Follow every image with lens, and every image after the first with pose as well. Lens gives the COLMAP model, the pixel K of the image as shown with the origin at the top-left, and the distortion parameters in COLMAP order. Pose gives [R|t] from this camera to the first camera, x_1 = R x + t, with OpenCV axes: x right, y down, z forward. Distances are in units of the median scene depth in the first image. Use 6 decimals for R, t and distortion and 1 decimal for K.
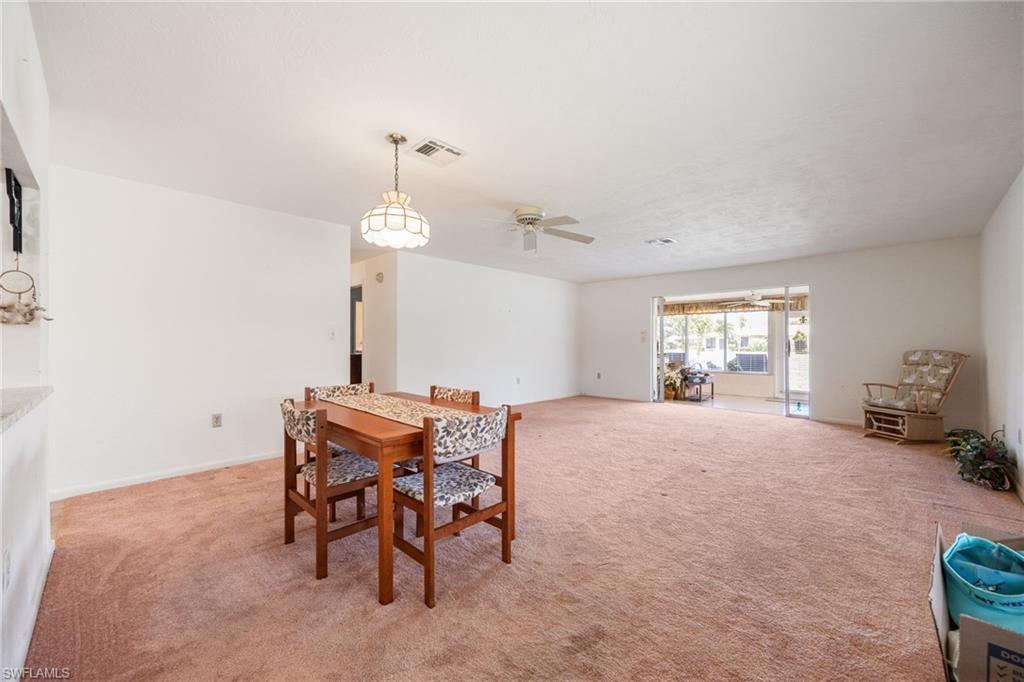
lens RADIAL K [[398.7, 0, 512.0], [0, 398.7, 341.0], [0, 0, 1]] dist [-0.000404, -0.000005]
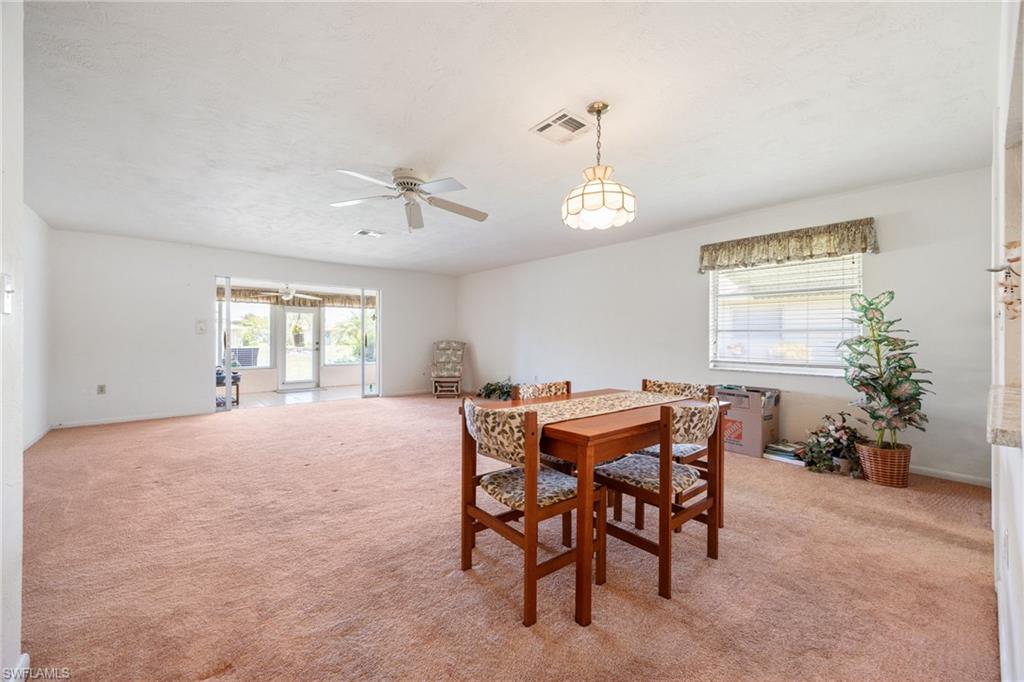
lens RADIAL K [[411.3, 0, 514.2], [0, 411.3, 343.3], [0, 0, 1]] dist [-0.000844, -0.000151]
pose [[0.078462, -0.012579, 0.996838, -0.644832], [-0.006696, 0.999891, 0.013145, 0.008789], [-0.996895, -0.007707, 0.078370, 0.588139]]
